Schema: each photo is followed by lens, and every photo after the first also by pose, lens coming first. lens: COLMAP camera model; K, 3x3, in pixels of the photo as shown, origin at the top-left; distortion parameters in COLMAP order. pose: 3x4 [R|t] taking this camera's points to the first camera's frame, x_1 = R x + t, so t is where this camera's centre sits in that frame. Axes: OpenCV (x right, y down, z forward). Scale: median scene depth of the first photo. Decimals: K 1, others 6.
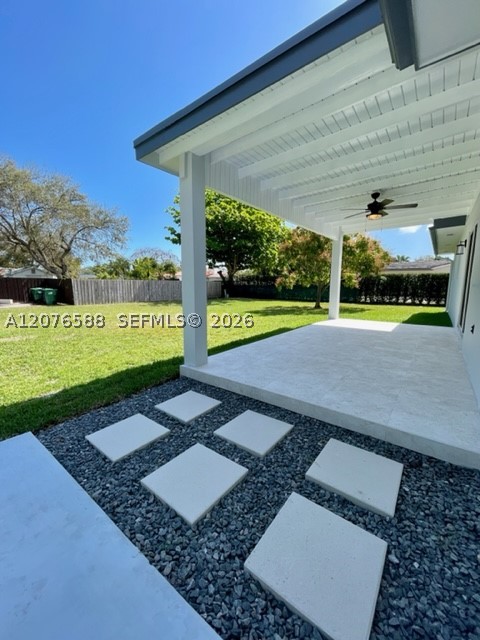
lens RADIAL K [[256.1, 0, 217.2], [0, 256.1, 320.0], [0, 0, 1]] dist [0.000899, 0.000427]
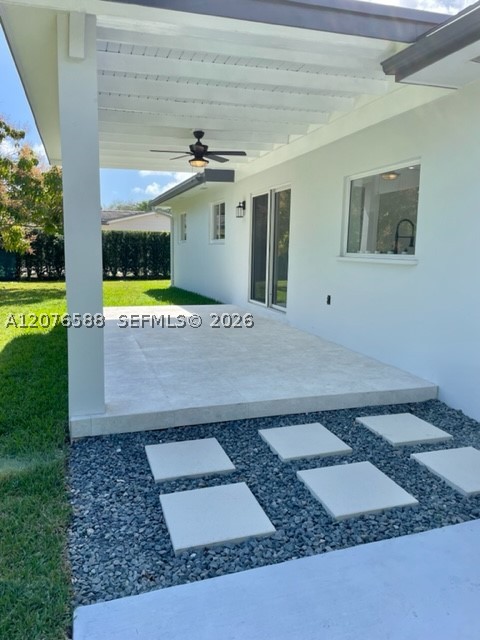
lens RADIAL K [[489.0, 0, 237.6], [0, 489.0, 320.6], [0, 0, 1]] dist [0.052634, -0.000591]
pose [[0.562447, -0.119715, 0.818121, -0.799153], [0.108186, 0.991612, 0.070725, -0.057203], [-0.819725, 0.048730, 0.570681, 0.165703]]
